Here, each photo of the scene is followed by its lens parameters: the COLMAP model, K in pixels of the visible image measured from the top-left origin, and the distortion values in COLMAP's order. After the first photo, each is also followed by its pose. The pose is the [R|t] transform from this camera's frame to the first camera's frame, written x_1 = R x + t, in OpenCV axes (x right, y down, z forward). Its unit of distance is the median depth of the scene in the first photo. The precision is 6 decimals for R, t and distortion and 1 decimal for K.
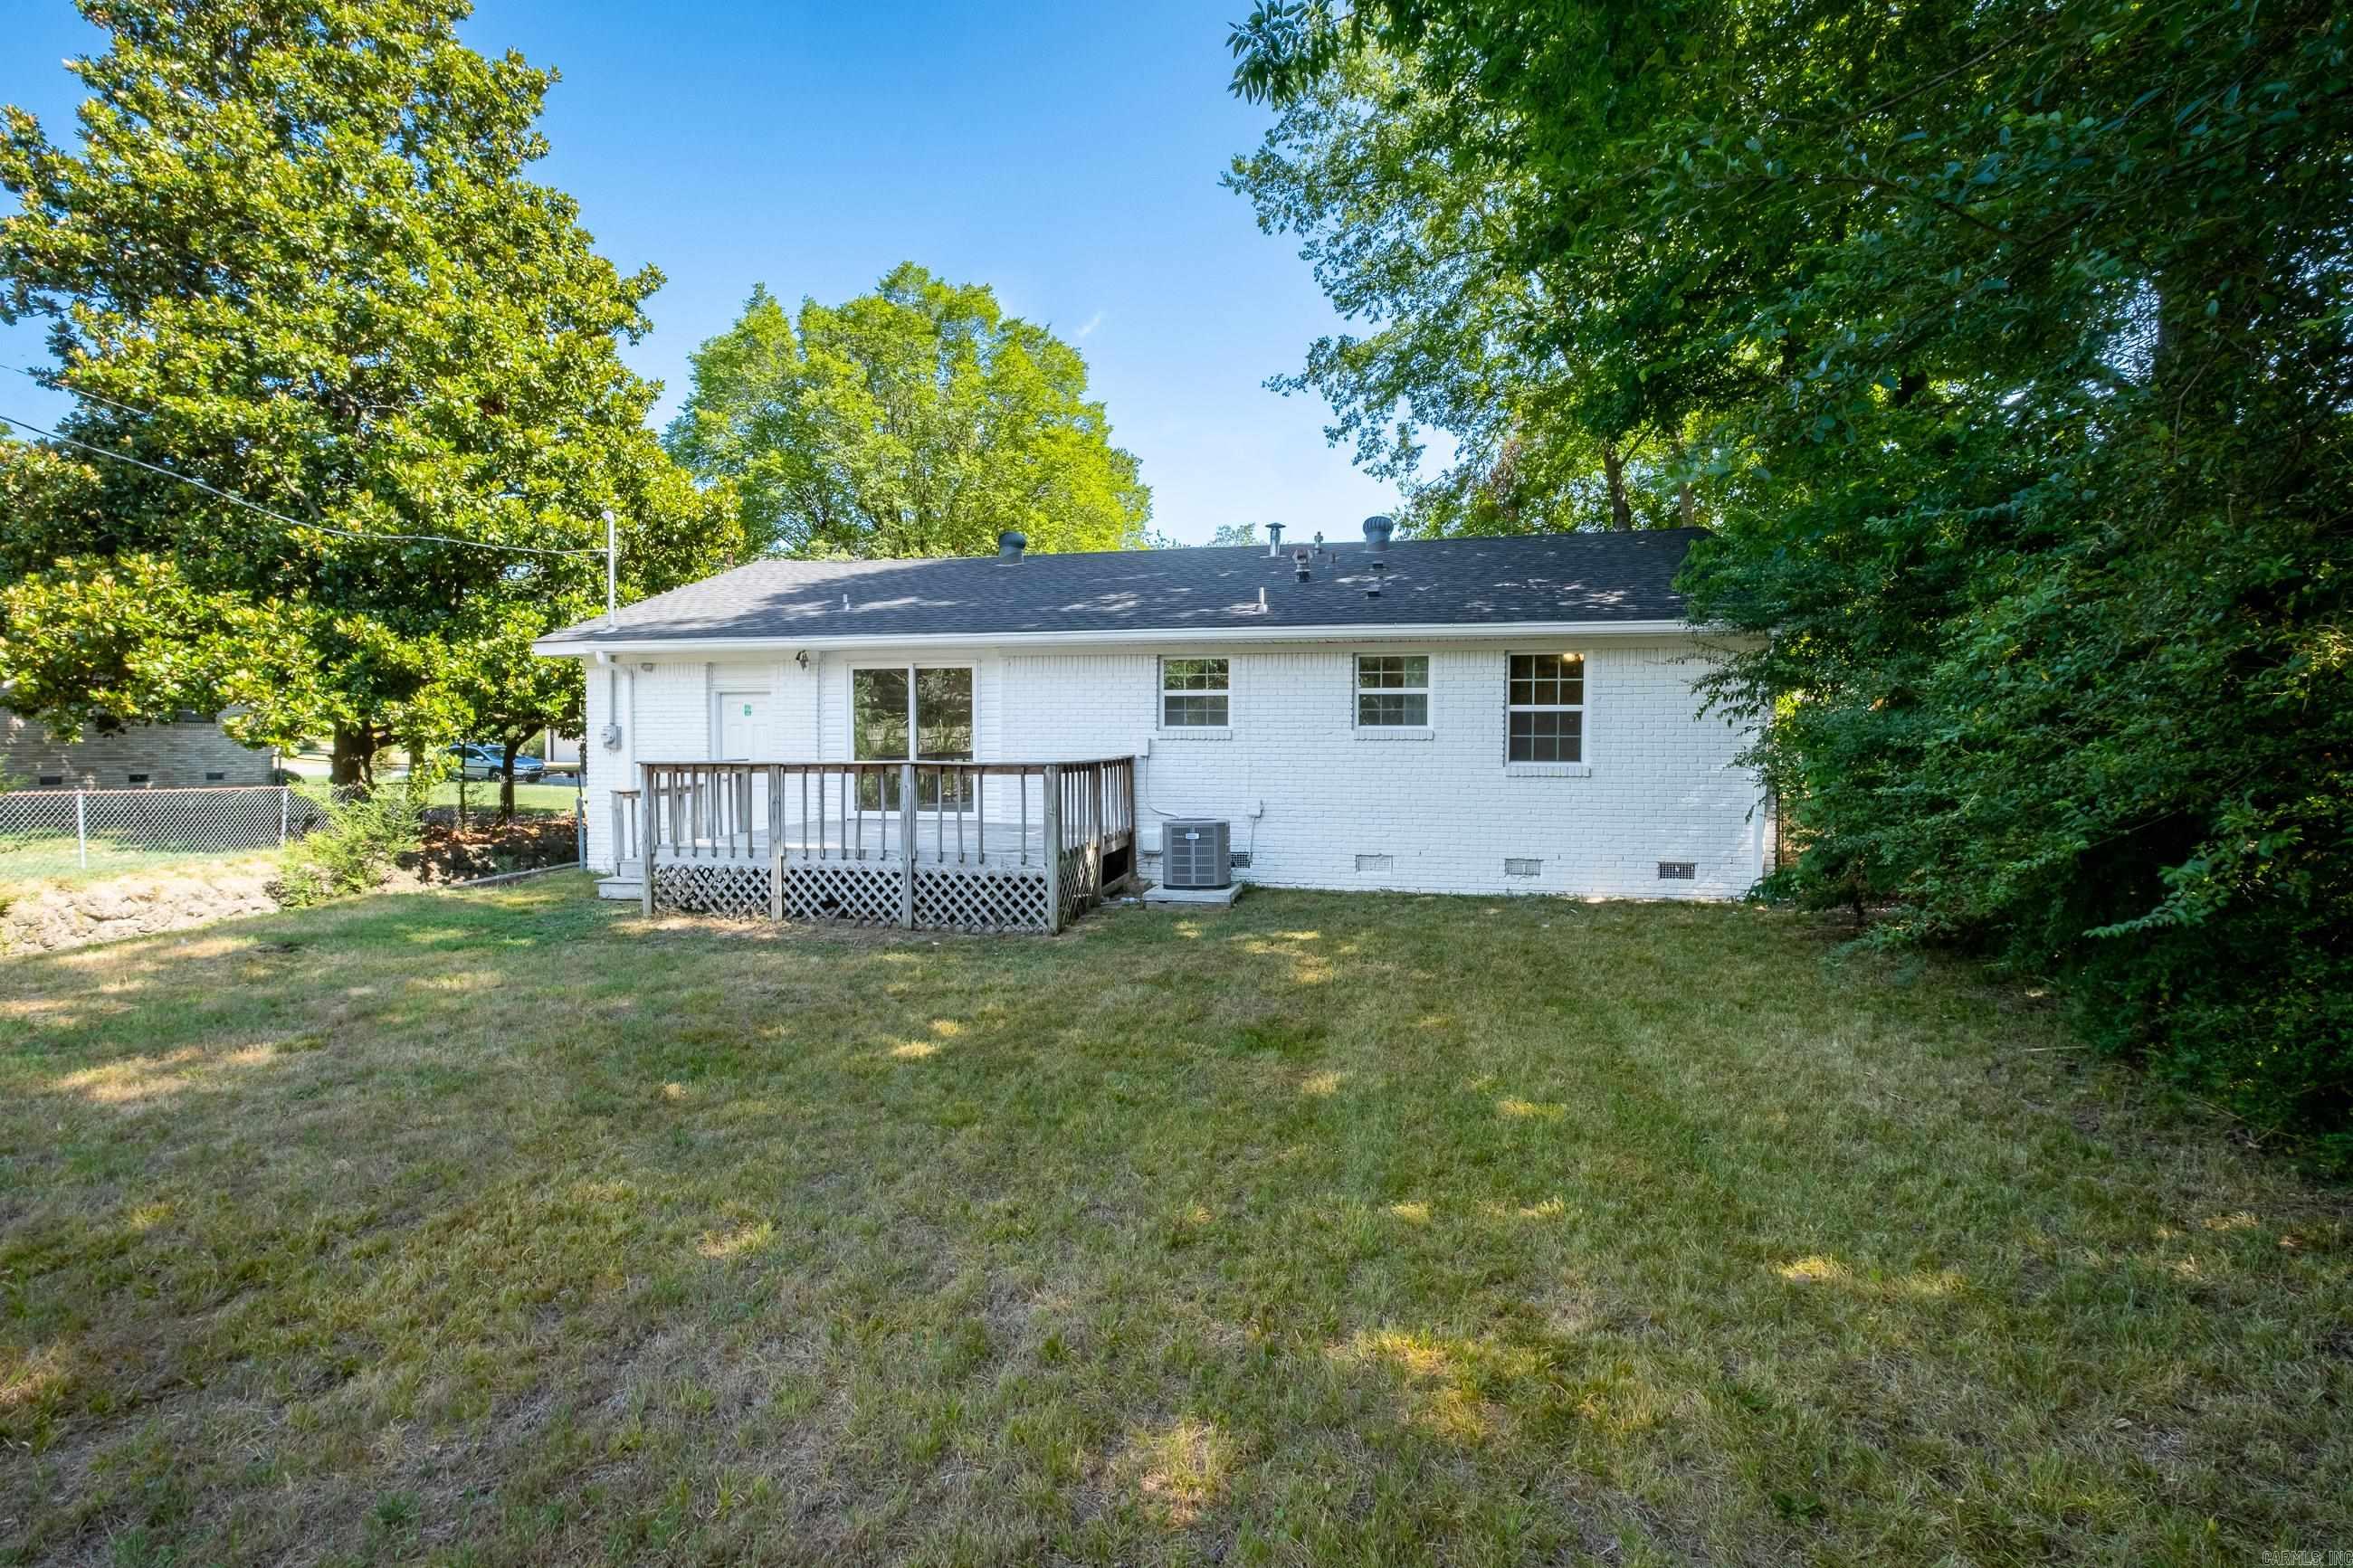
lens RADIAL K [[1023.1, 0, 1168.6], [0, 1023.1, 775.6], [0, 0, 1]] dist [-0.004053, 0.000203]
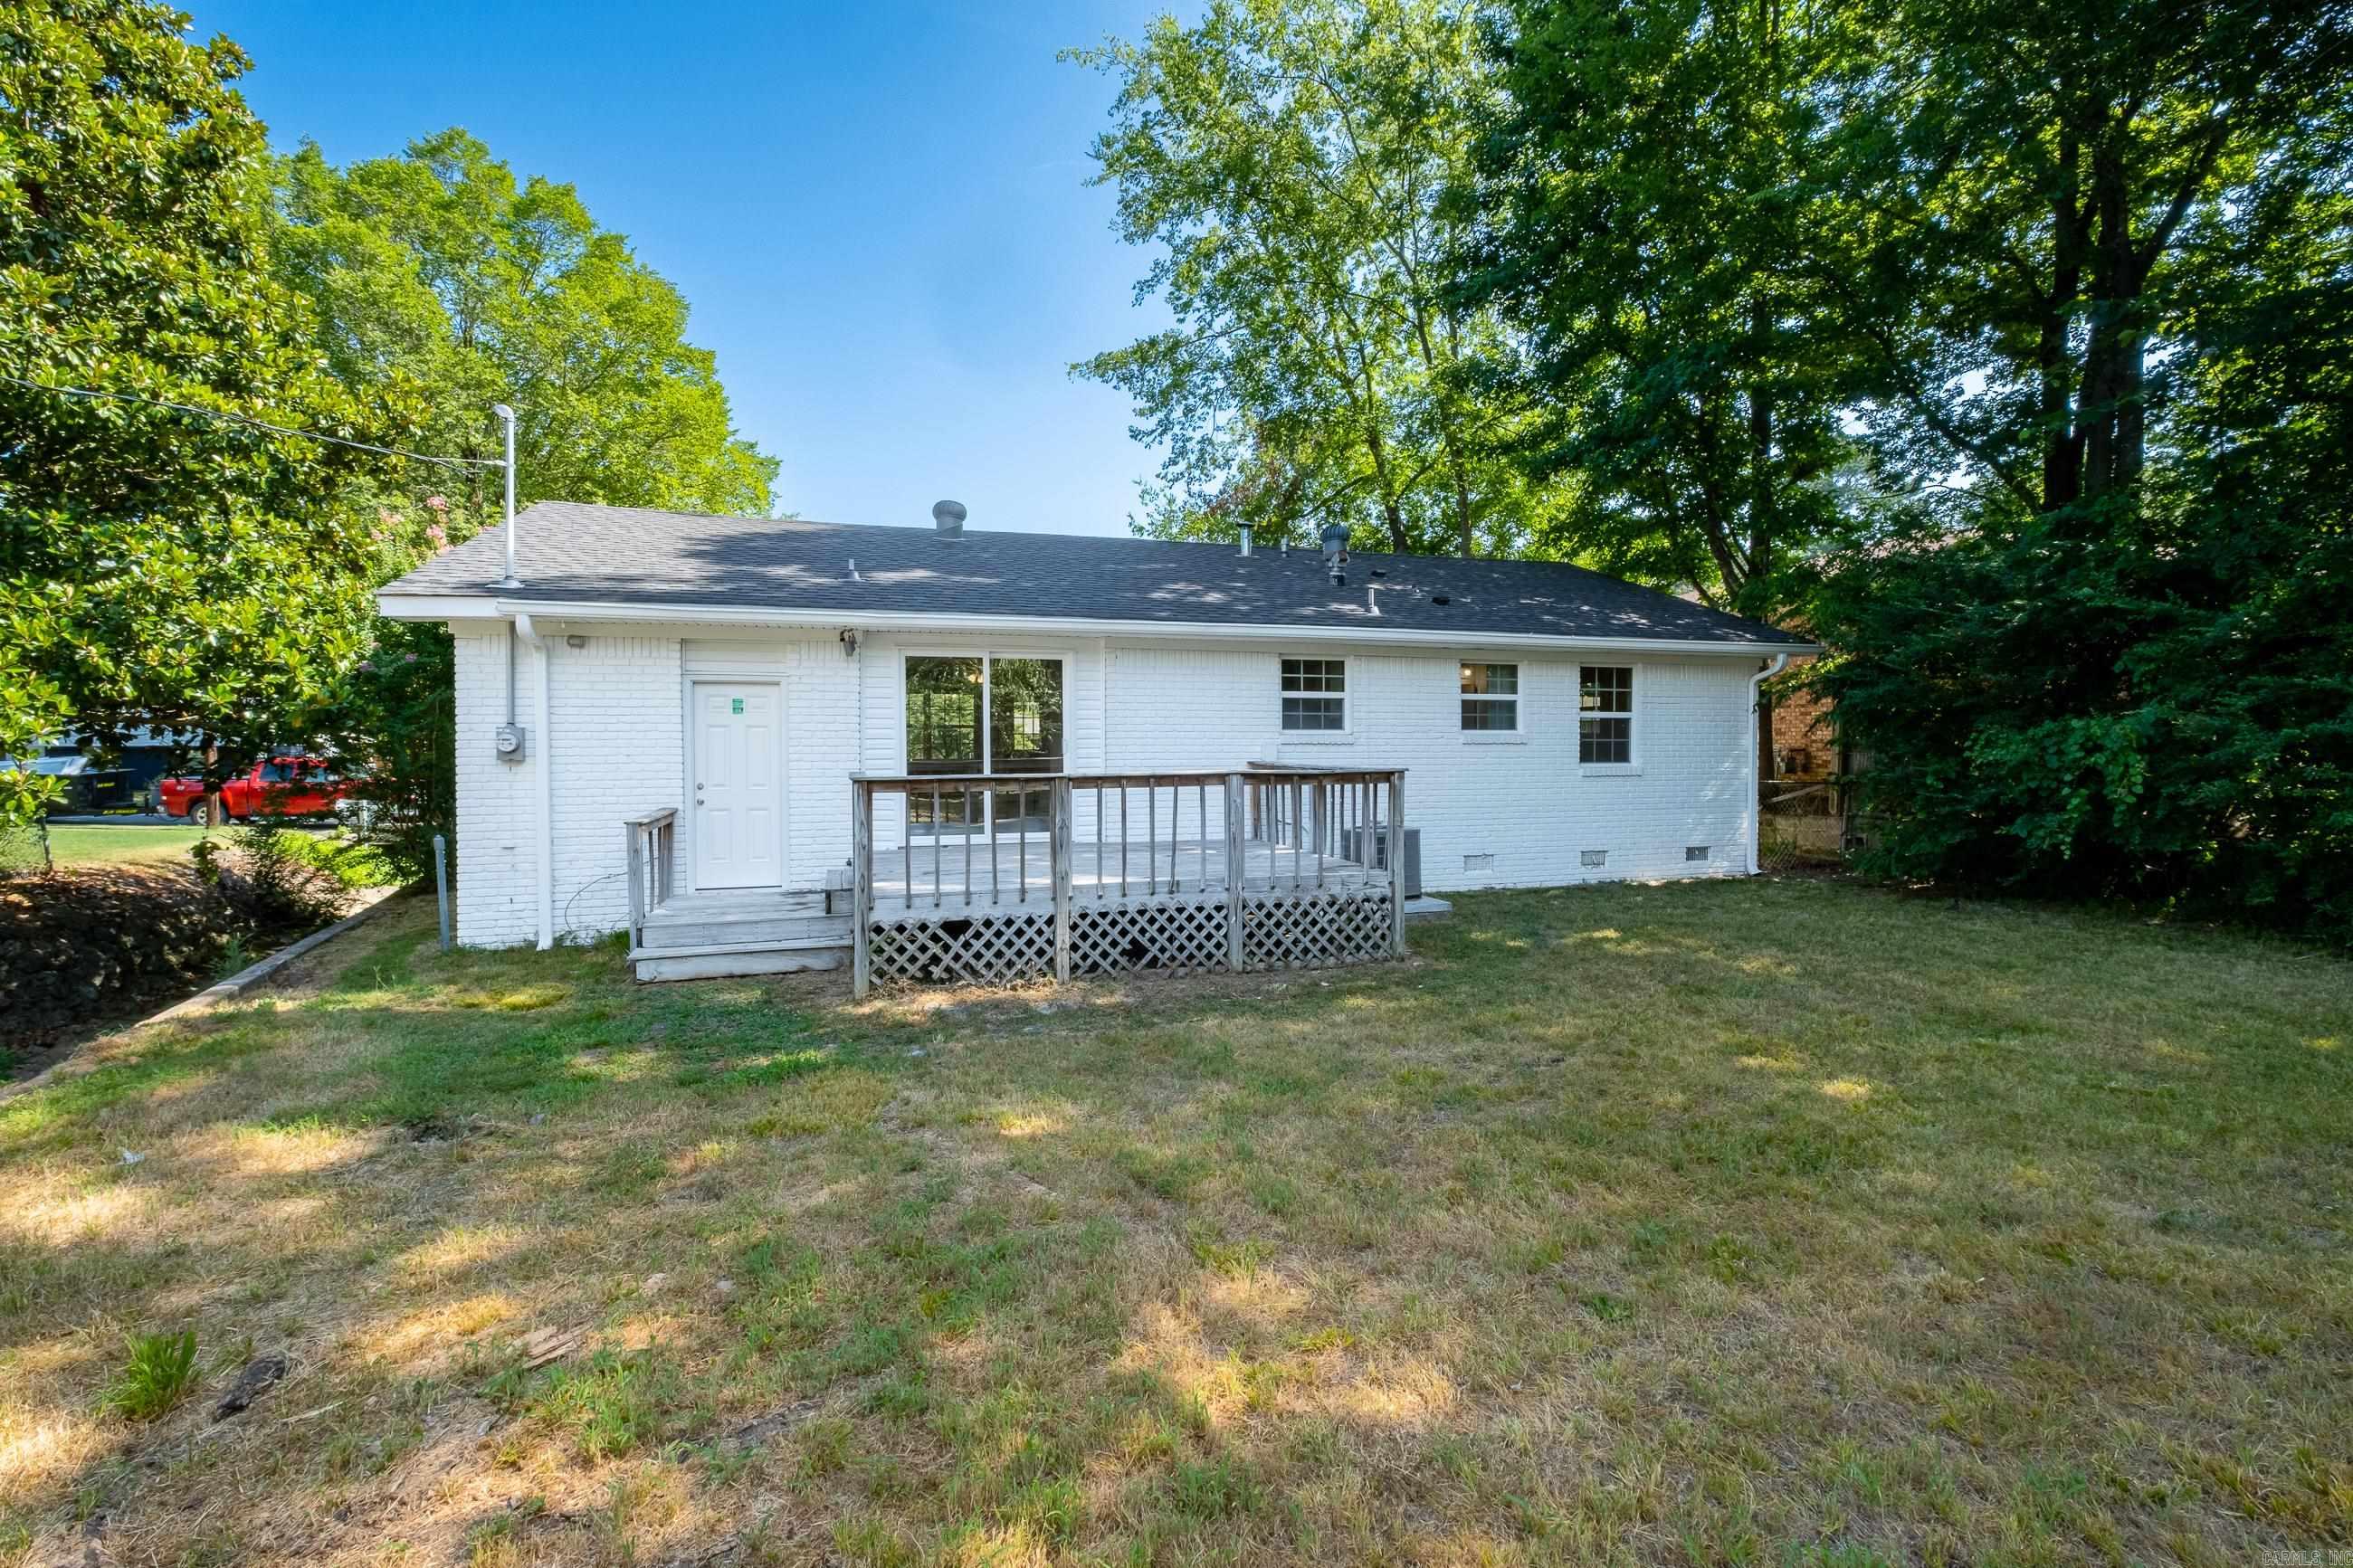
lens RADIAL K [[1023.1, 0, 1168.6], [0, 1023.1, 775.6], [0, 0, 1]] dist [-0.004053, 0.000203]
pose [[0.874816, -0.018002, 0.484122, -0.550125], [0.020586, 0.999788, -0.000022, -0.008559], [-0.484019, 0.009985, 0.875001, 0.231809]]
